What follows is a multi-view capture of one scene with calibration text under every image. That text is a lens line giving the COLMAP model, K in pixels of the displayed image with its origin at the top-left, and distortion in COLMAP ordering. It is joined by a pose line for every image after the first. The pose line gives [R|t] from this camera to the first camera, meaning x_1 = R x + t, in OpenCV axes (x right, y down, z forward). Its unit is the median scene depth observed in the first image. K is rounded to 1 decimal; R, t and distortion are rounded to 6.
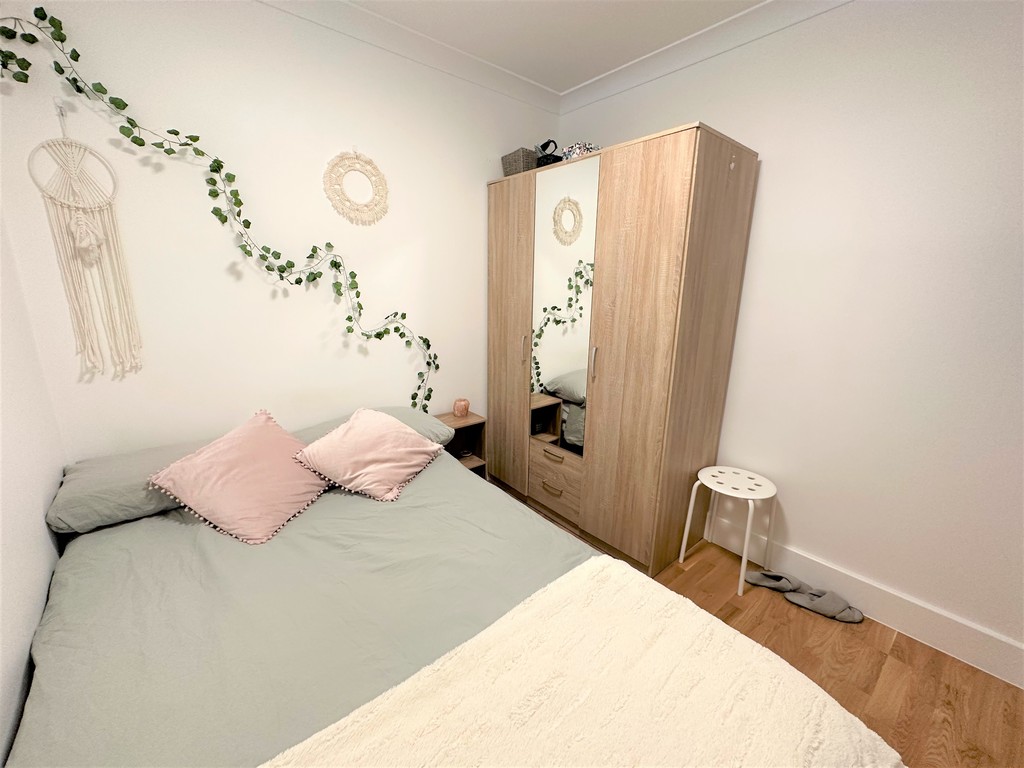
lens RADIAL K [[411.3, 0, 513.0], [0, 411.3, 384.8], [0, 0, 1]] dist [-0.006622, 0.000865]
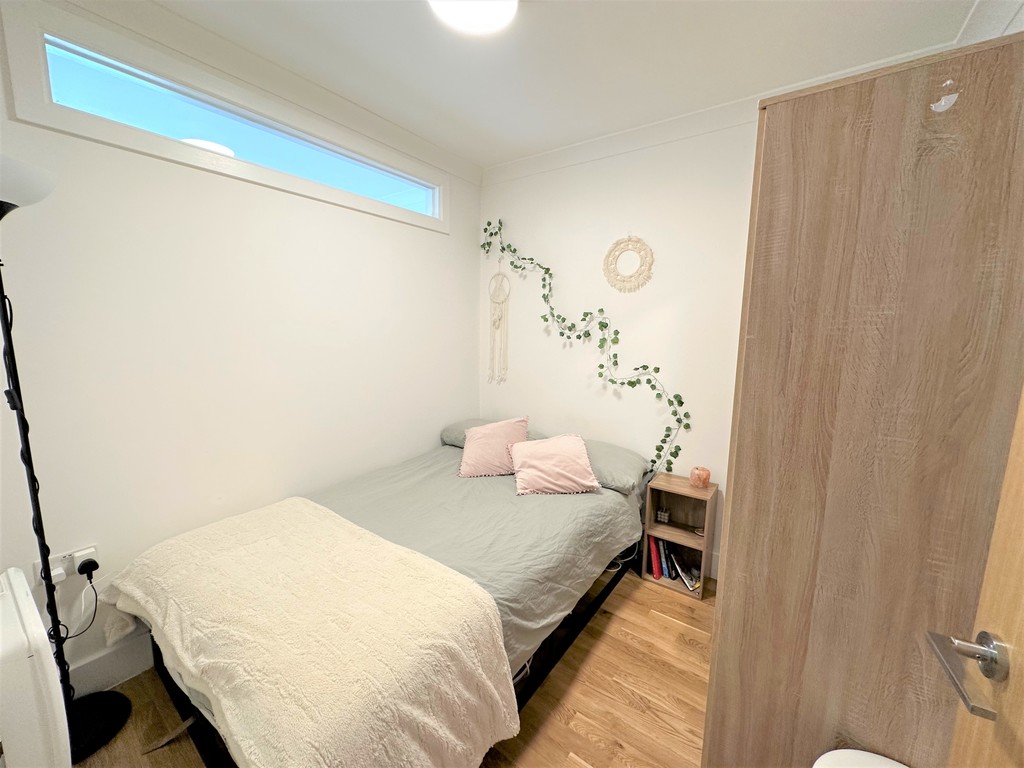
lens RADIAL K [[411.3, 0, 509.9], [0, 411.3, 383.4], [0, 0, 1]] dist [-0.006622, 0.000865]
pose [[0.237513, 0.119940, -0.963951, 0.768934], [-0.243085, 0.968112, 0.060563, -0.120286], [0.940477, 0.219938, 0.259095, 0.426728]]
